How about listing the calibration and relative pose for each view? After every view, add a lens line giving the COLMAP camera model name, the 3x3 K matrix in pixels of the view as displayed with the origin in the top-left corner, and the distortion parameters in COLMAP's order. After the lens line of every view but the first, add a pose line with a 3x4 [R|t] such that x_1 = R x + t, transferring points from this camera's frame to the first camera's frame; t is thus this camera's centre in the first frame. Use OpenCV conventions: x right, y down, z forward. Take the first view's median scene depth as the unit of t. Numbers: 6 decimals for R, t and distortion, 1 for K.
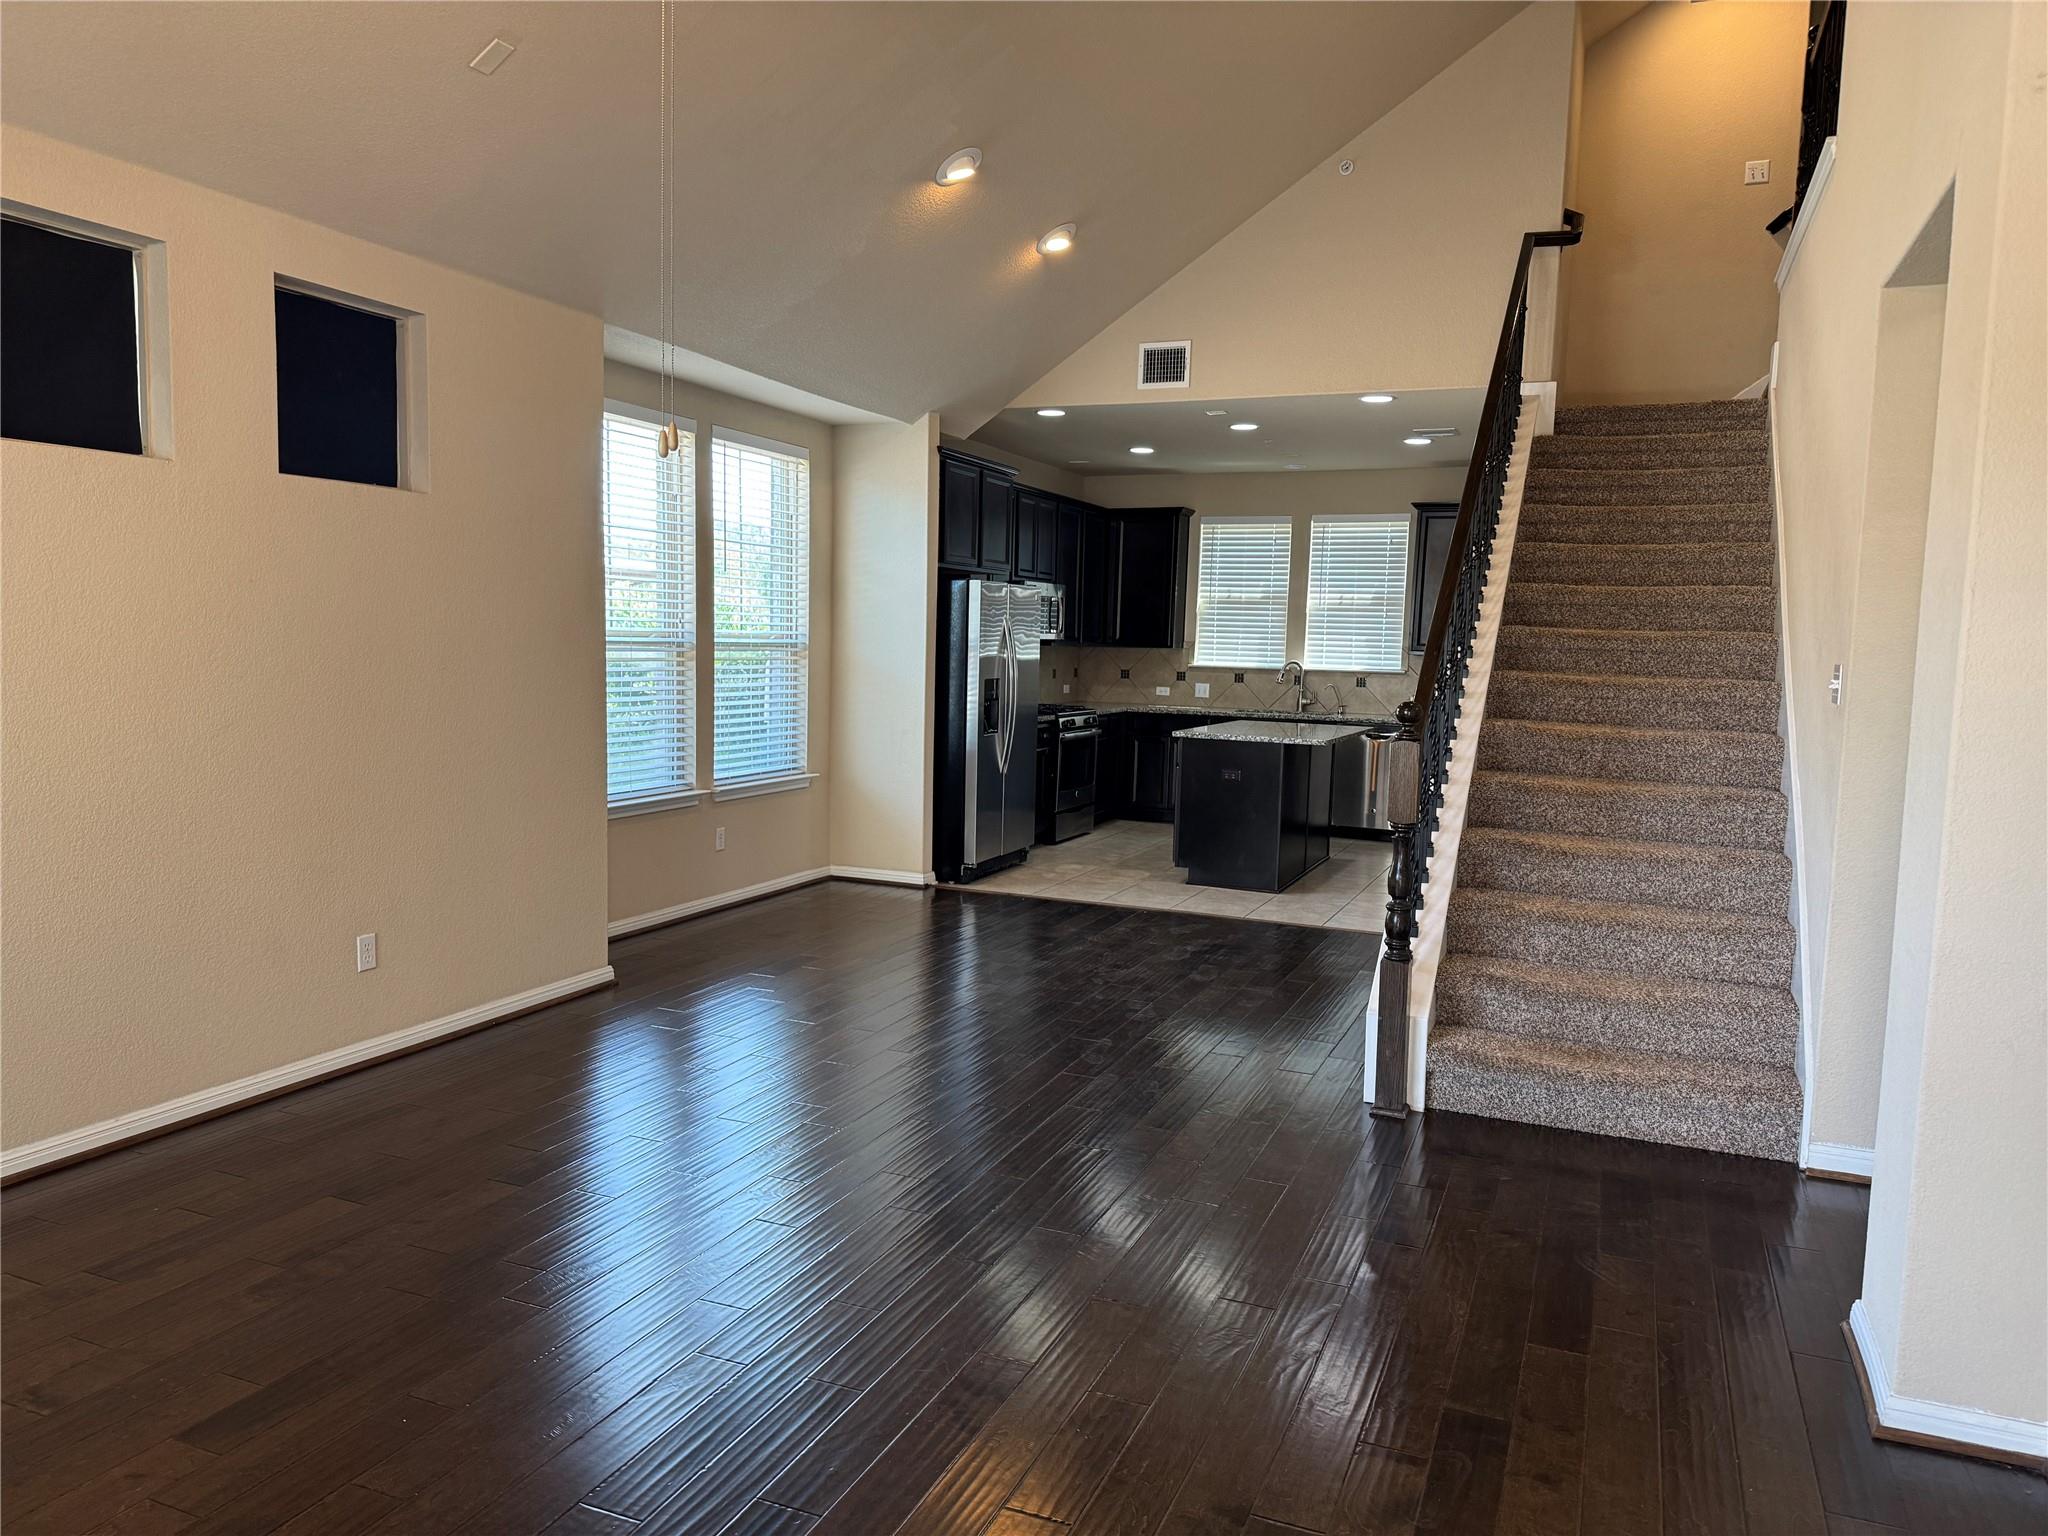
lens RADIAL K [[1426.0, 0, 1016.2], [0, 1426.0, 766.2], [0, 0, 1]] dist [0.077459, -0.000077]
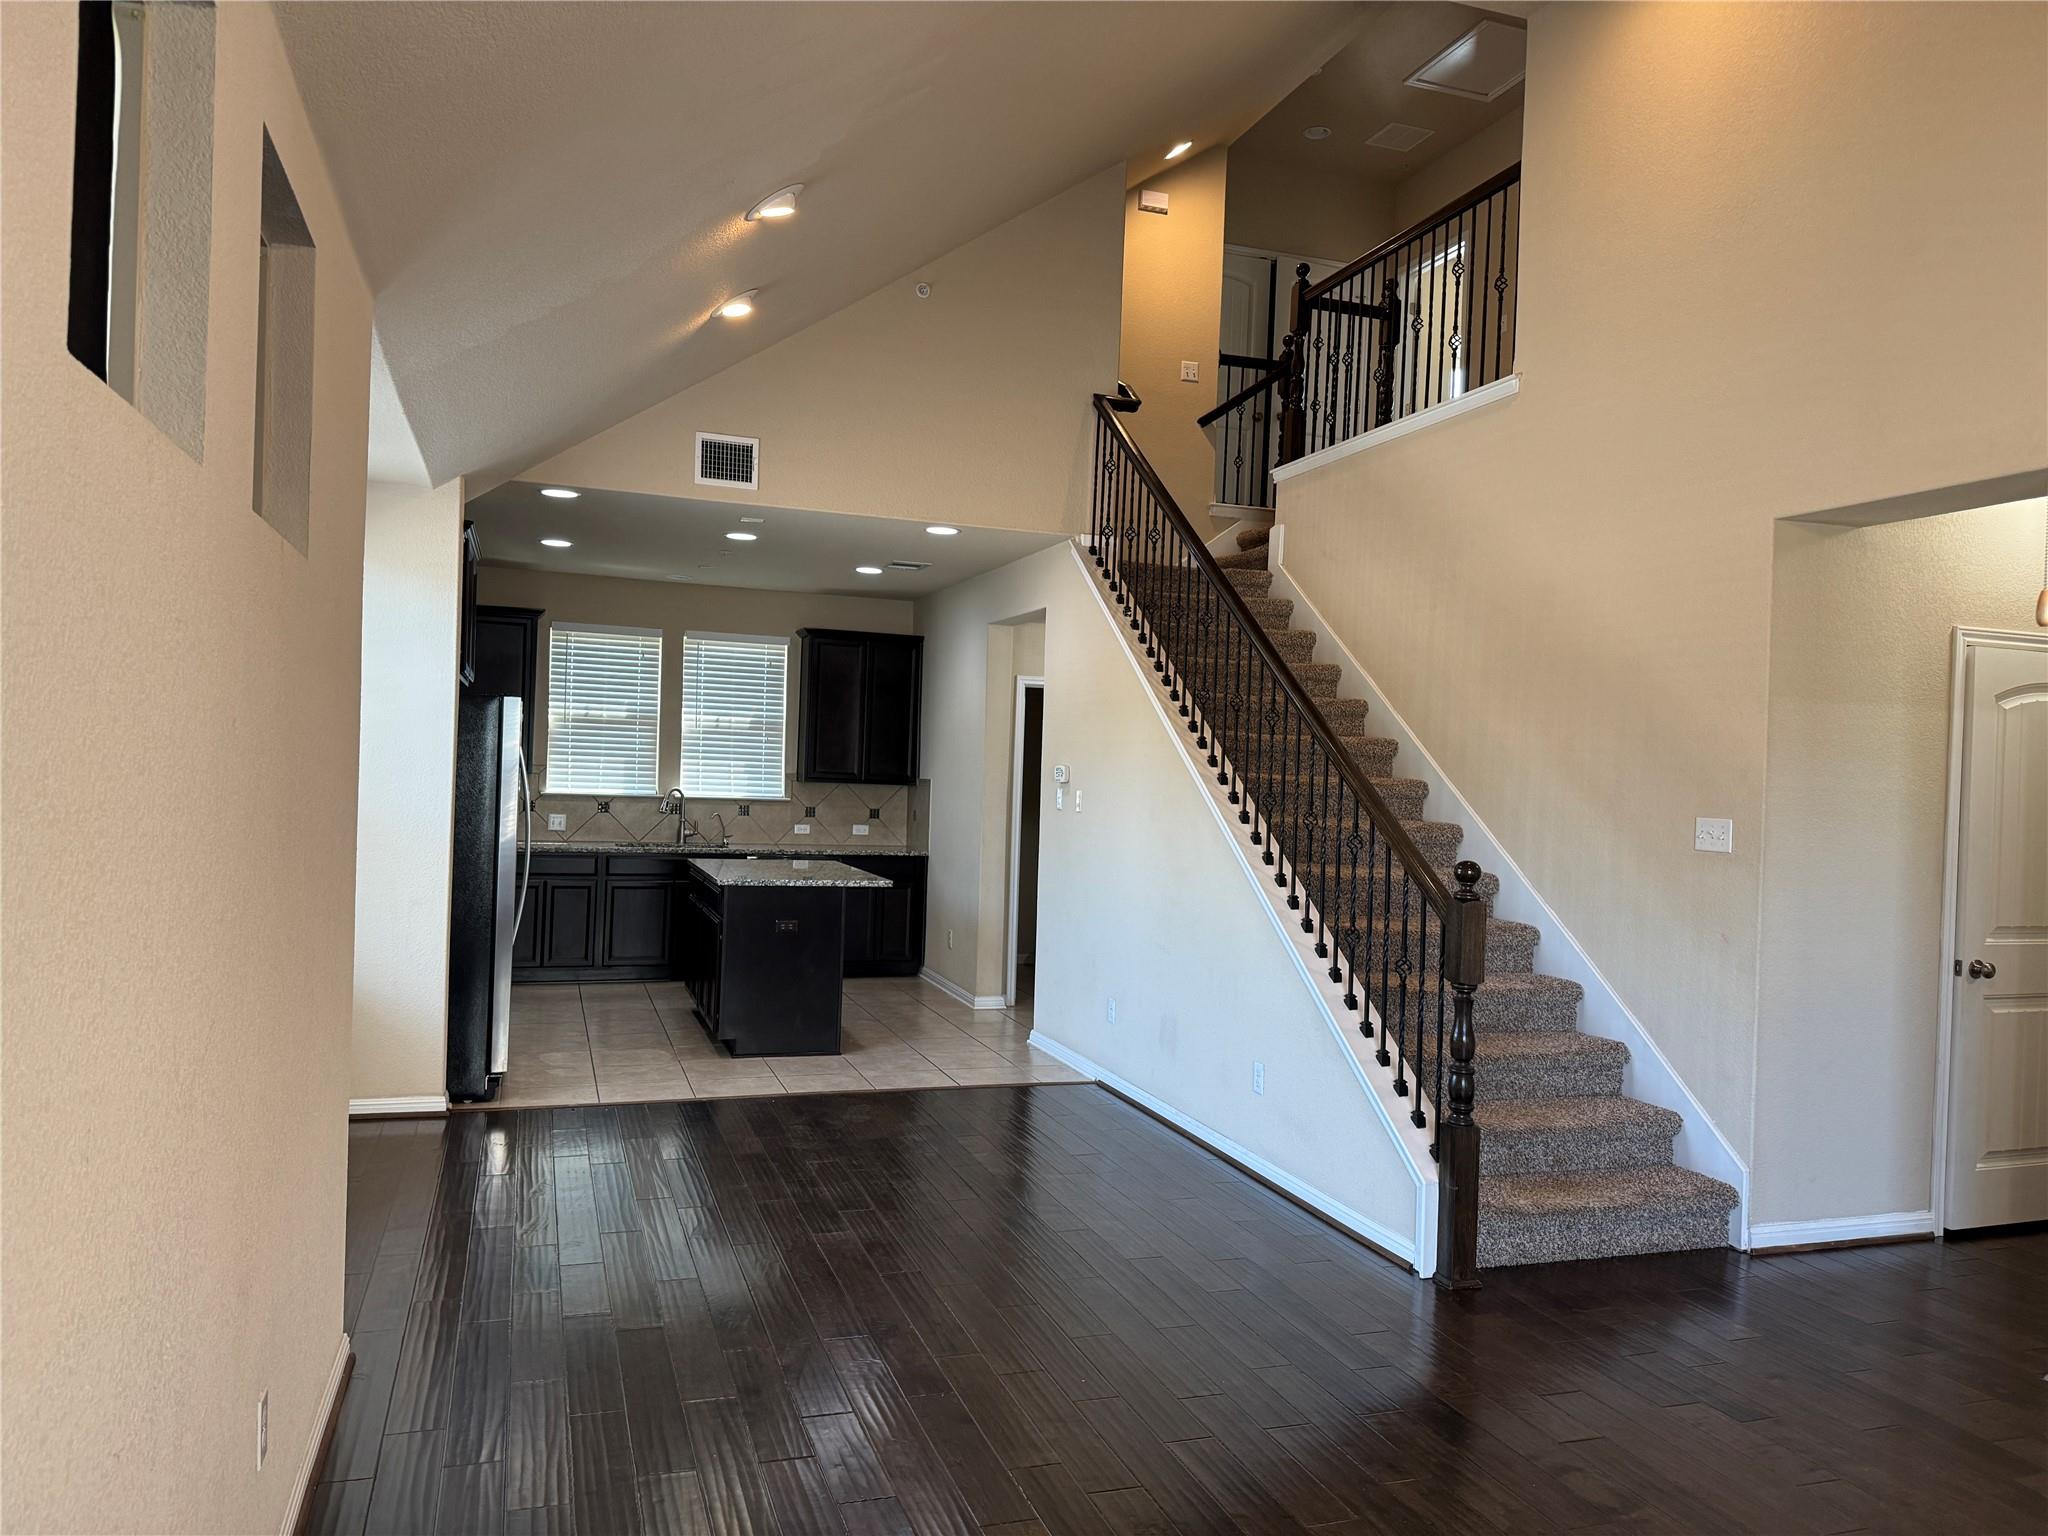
lens RADIAL K [[1426.0, 0, 1020.0], [0, 1426.0, 773.1], [0, 0, 1]] dist [0.077459, -0.000077]
pose [[0.741349, -0.002301, 0.671116, -0.255931], [0.046170, 0.997800, -0.047581, -0.029922], [-0.669530, 0.066260, 0.739824, 0.182490]]
